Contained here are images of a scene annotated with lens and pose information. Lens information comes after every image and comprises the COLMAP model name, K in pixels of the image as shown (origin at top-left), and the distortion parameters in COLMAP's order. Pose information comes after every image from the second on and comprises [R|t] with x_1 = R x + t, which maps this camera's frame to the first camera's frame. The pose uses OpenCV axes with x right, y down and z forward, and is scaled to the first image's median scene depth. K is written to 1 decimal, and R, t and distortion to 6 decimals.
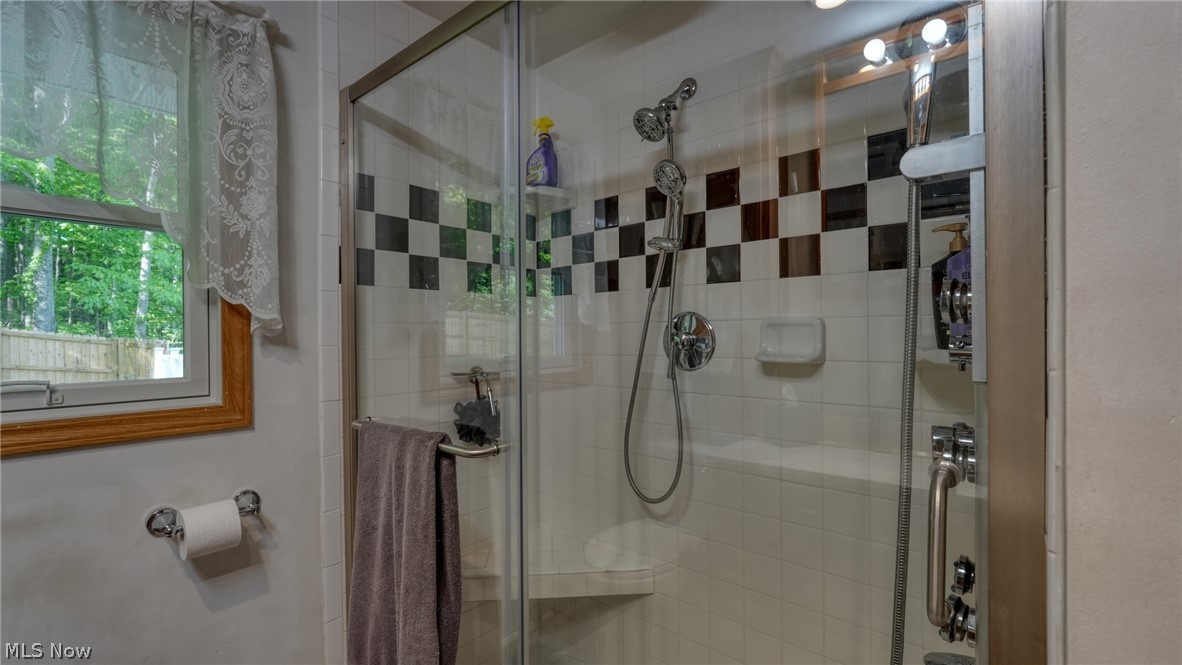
lens RADIAL K [[511.6, 0, 591.0], [0, 511.6, 332.5], [0, 0, 1]] dist [-0.002570, 0.000163]
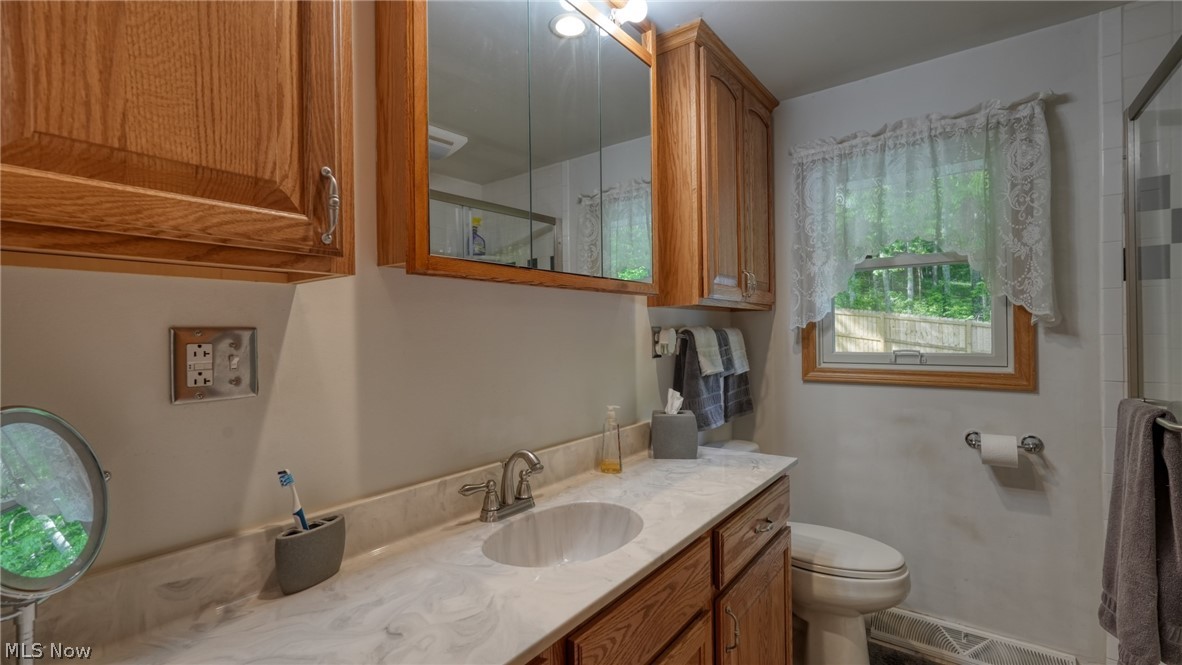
lens RADIAL K [[511.6, 0, 591.0], [0, 511.6, 332.5], [0, 0, 1]] dist [-0.002570, 0.000163]
pose [[0.057307, 0.004031, -0.998348, 0.686488], [0.012330, 0.999913, 0.004745, 0.000588], [0.998280, -0.012581, 0.057252, -0.308659]]
